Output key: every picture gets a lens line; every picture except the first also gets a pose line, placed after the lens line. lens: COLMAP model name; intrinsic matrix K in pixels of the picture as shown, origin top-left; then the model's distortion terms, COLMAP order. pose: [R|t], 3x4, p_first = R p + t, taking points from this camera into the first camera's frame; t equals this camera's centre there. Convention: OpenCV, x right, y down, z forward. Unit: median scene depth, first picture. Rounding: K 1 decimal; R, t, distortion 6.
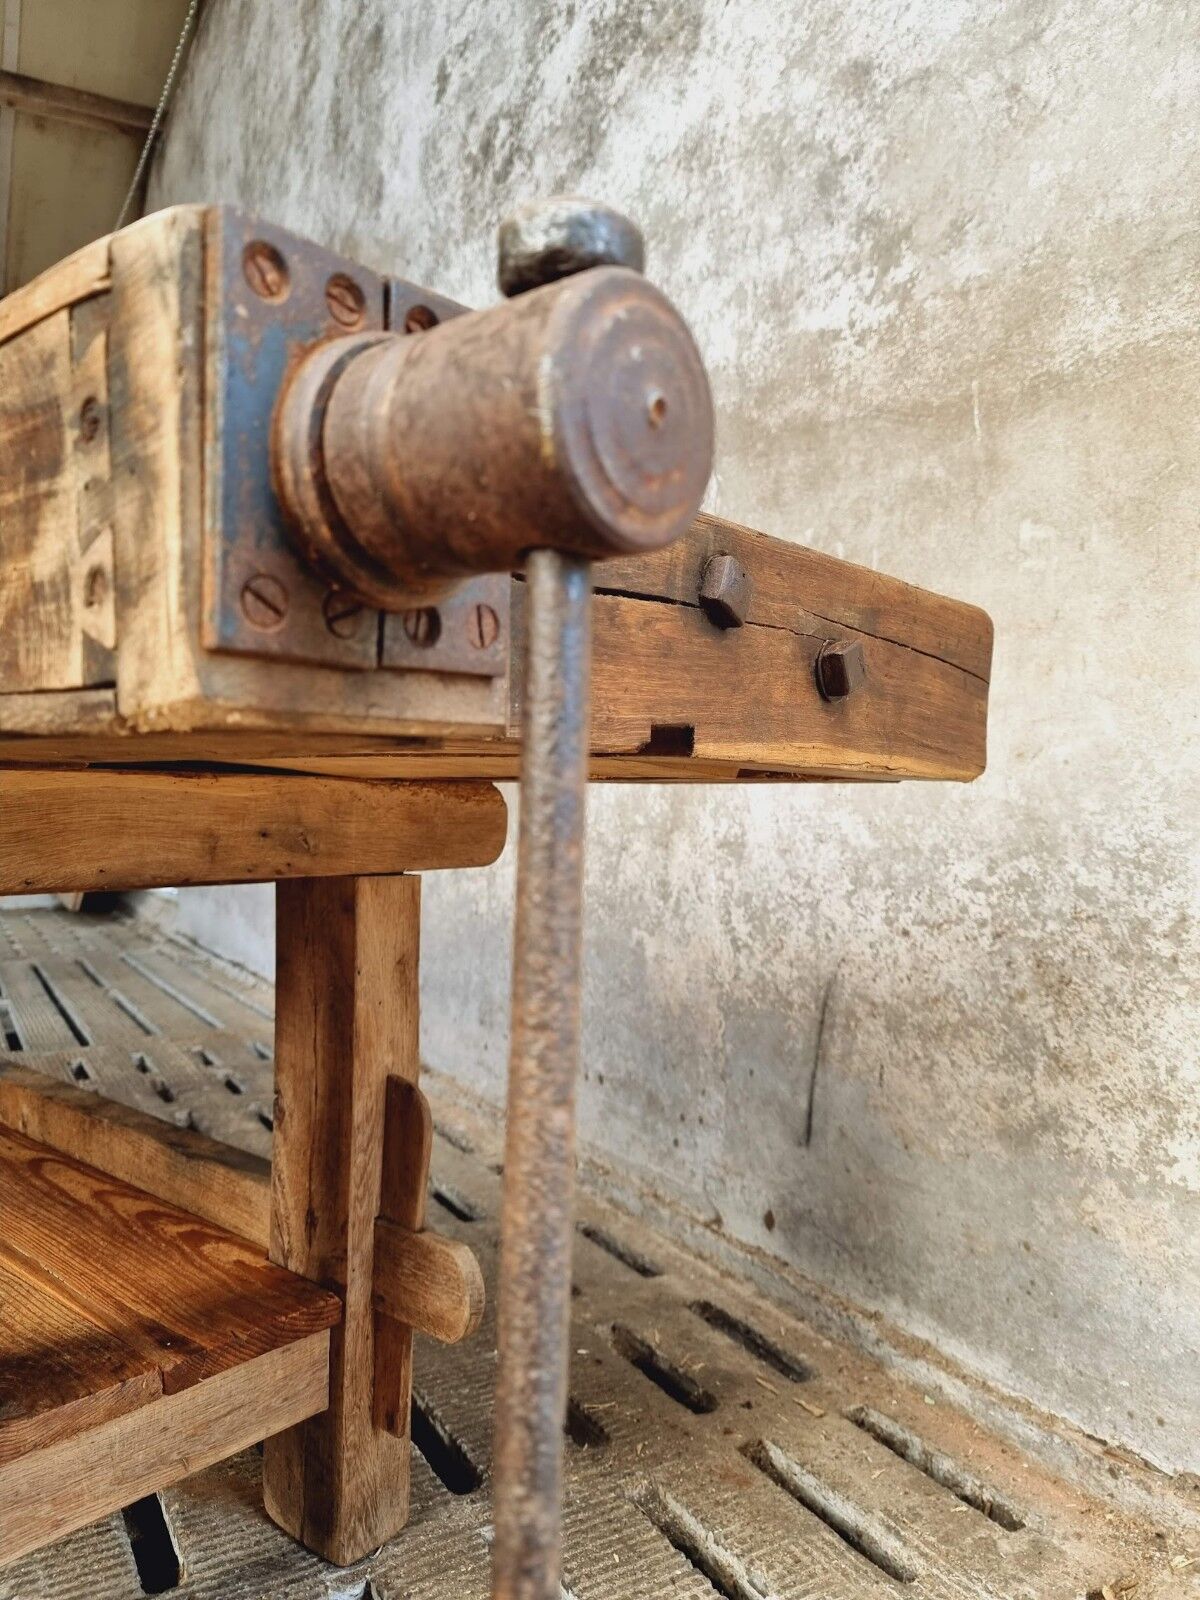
lens RADIAL K [[1126.7, 0, 576.5], [0, 1126.7, 809.6], [0, 0, 1]] dist [0.067155, -0.061100]
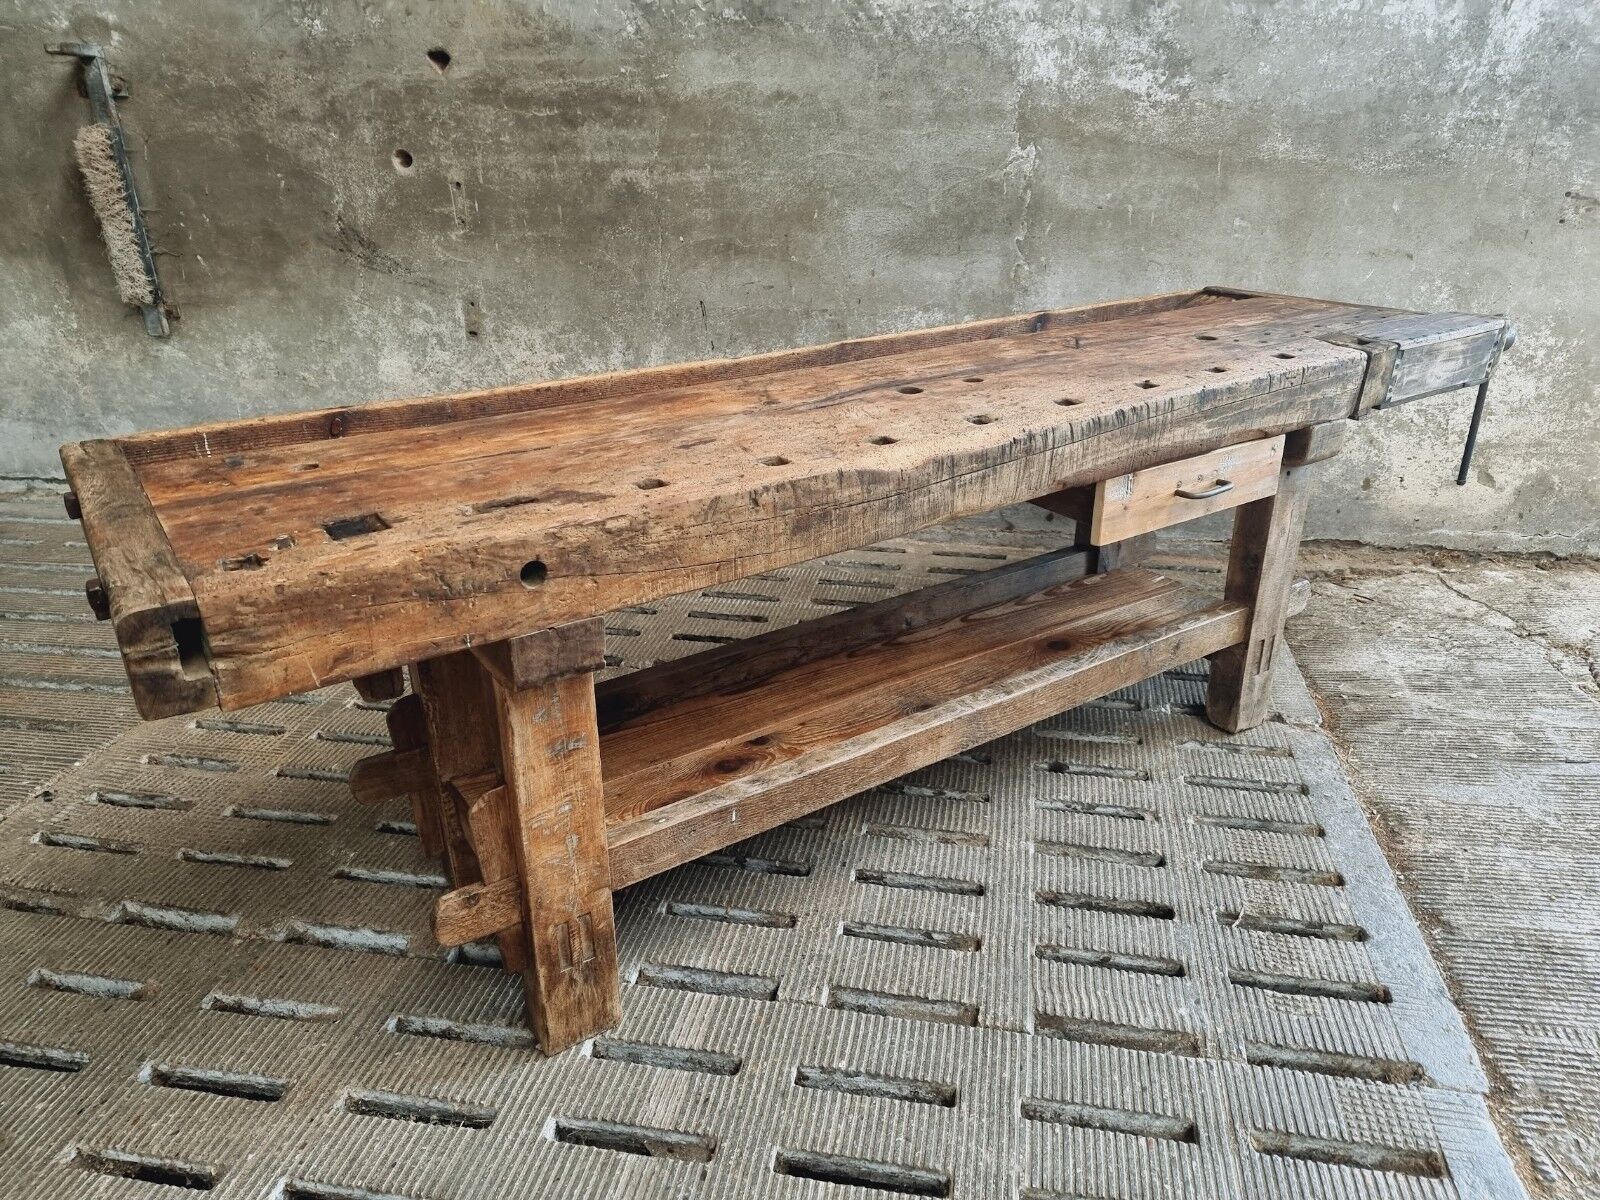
lens RADIAL K [[1126.7, 0, 800.7], [0, 1126.7, 611.1], [0, 0, 1]] dist [0.067155, -0.061100]
pose [[0.647471, -0.325099, 0.689269, -2.001020], [0.021021, 0.911720, 0.410273, -0.453123], [-0.761800, -0.251151, 0.597147, -0.003614]]
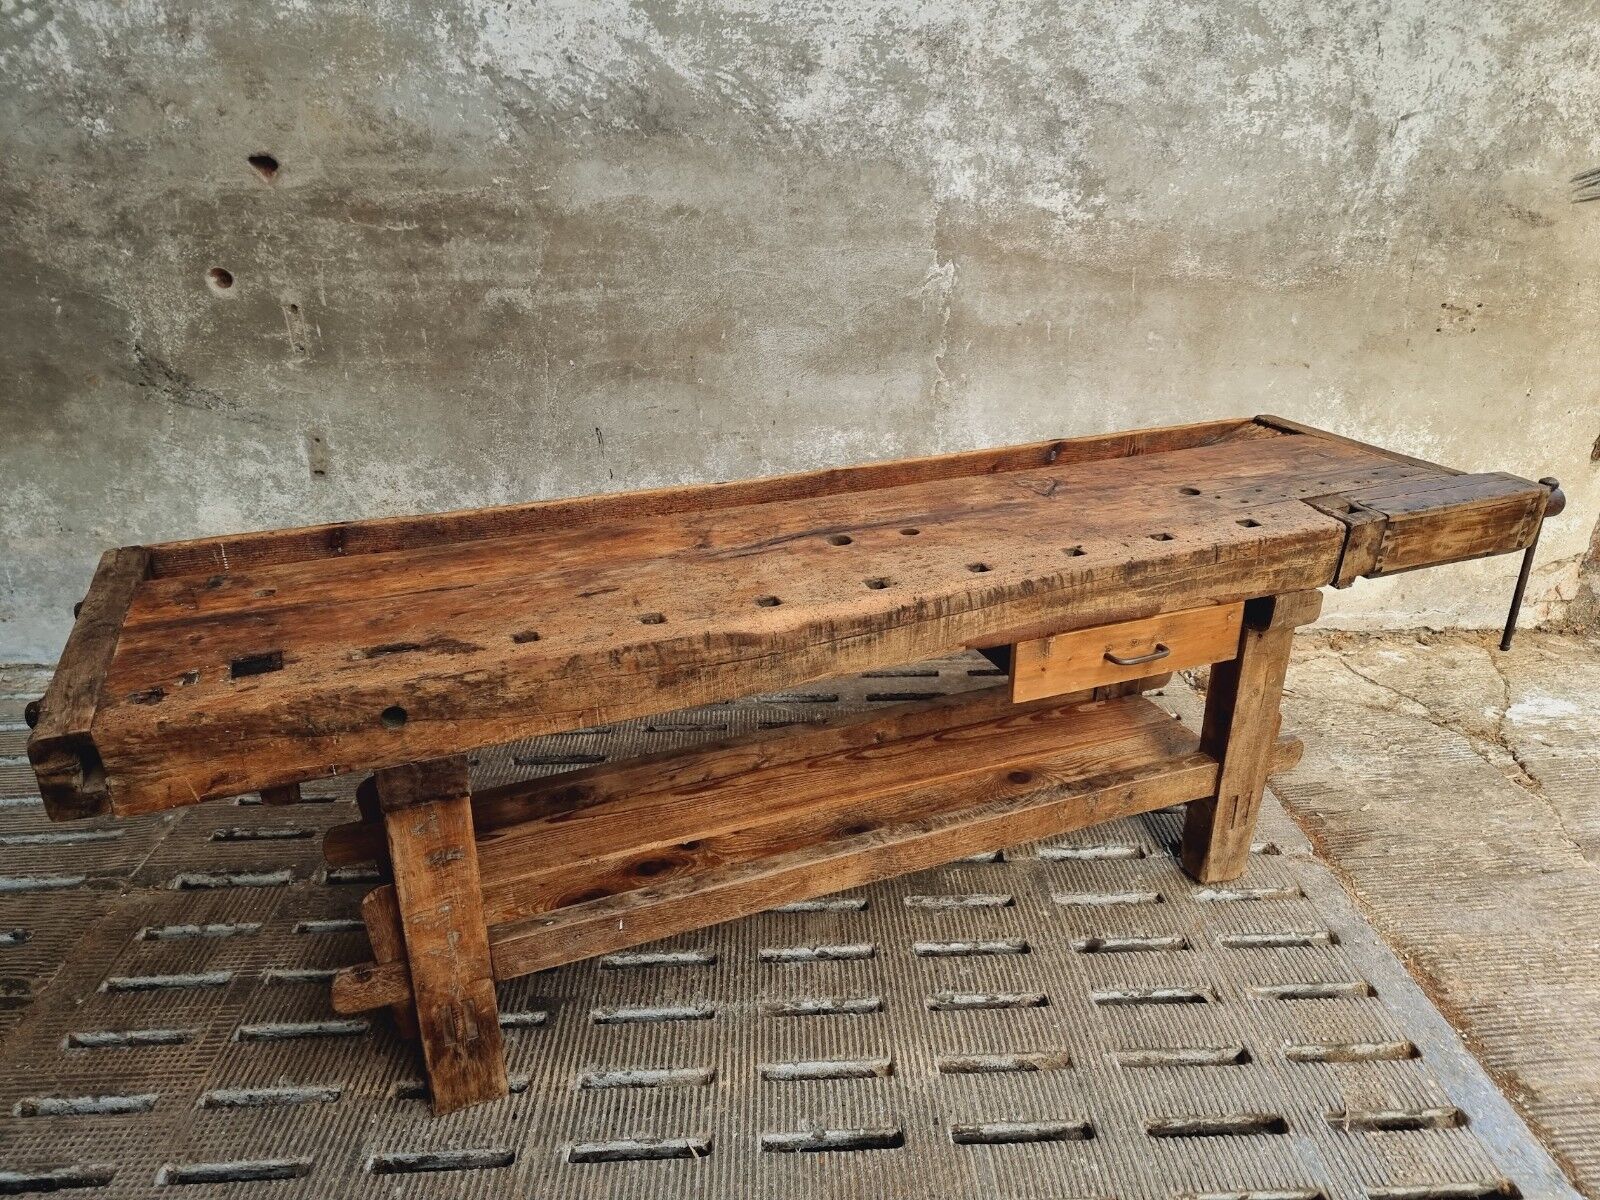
lens RADIAL K [[1126.7, 0, 808.2], [0, 1126.7, 622.1], [0, 0, 1]] dist [0.067155, -0.061100]
pose [[0.446212, -0.381799, 0.809398, -1.983070], [0.010173, 0.906534, 0.422010, -0.653287], [-0.894870, -0.180072, 0.408390, 0.460774]]
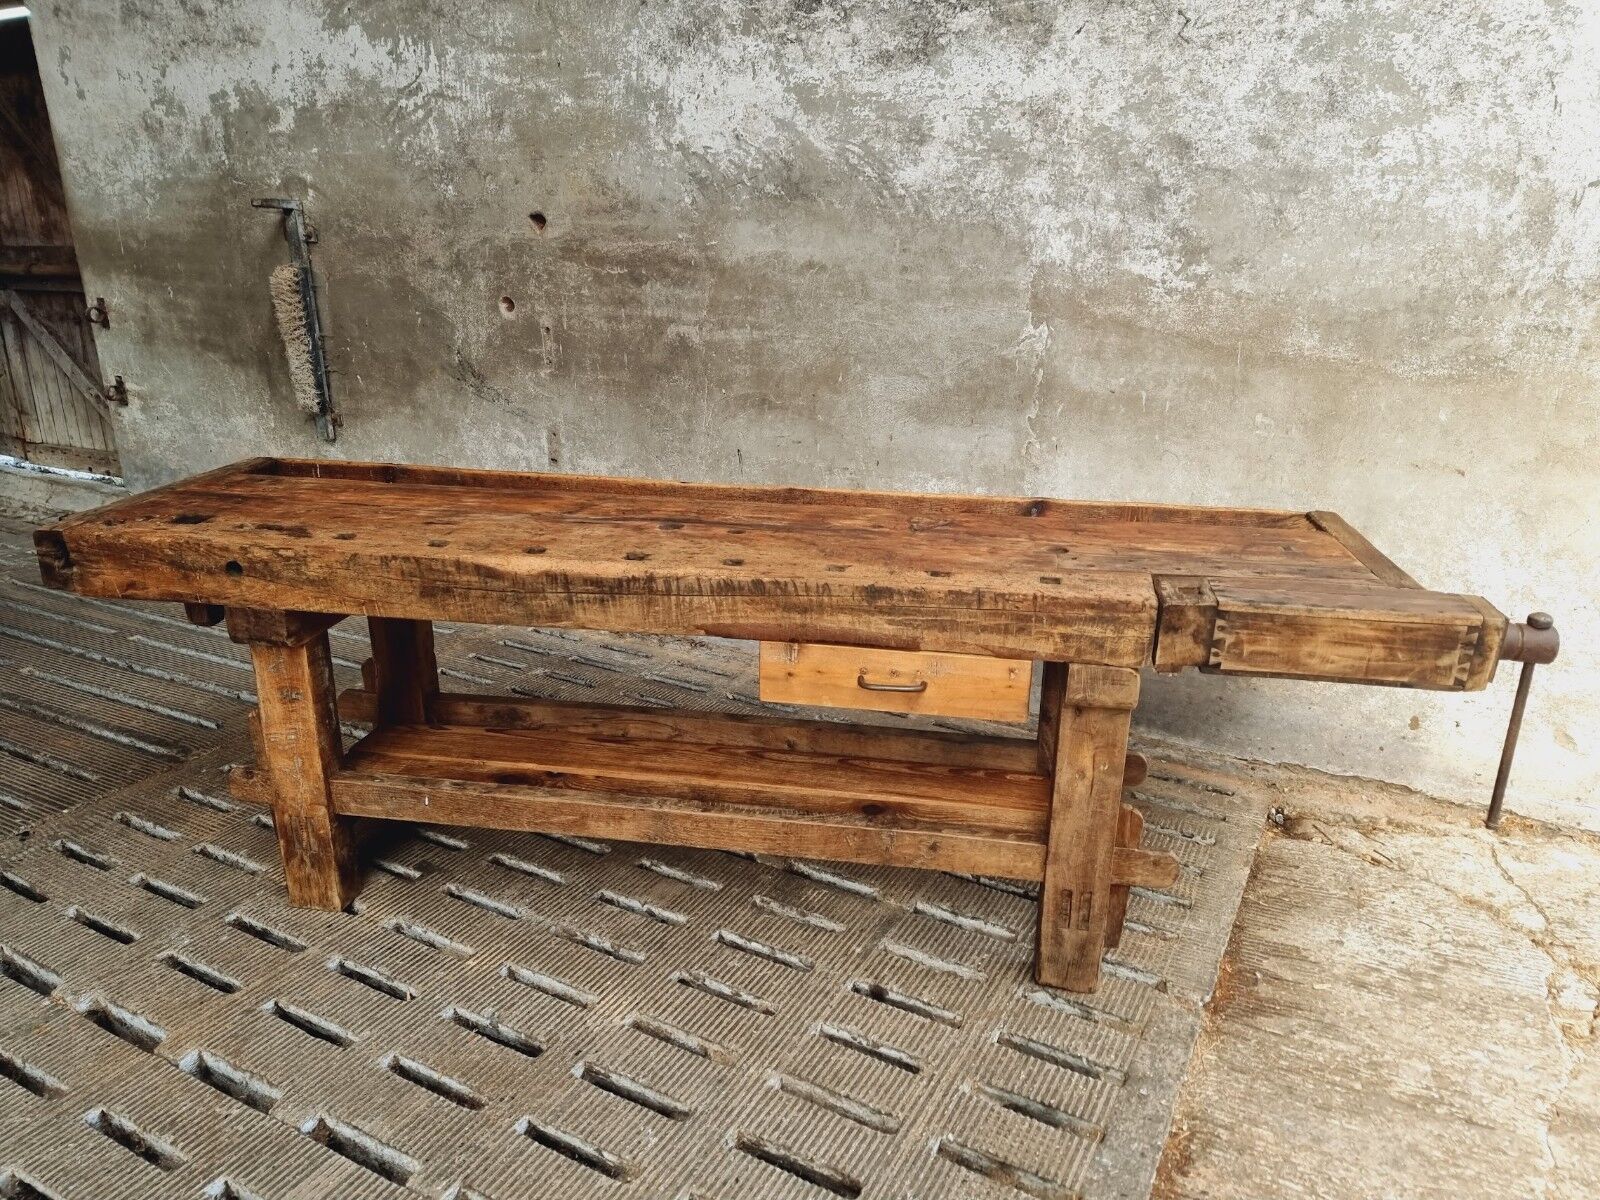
lens RADIAL K [[1126.7, 0, 811.6], [0, 1126.7, 613.9], [0, 0, 1]] dist [0.067155, -0.061100]
pose [[0.848122, -0.176831, 0.499420, -1.407244], [0.000511, 0.942927, 0.332998, -0.559566], [-0.529801, -0.282168, 0.799808, -0.424744]]
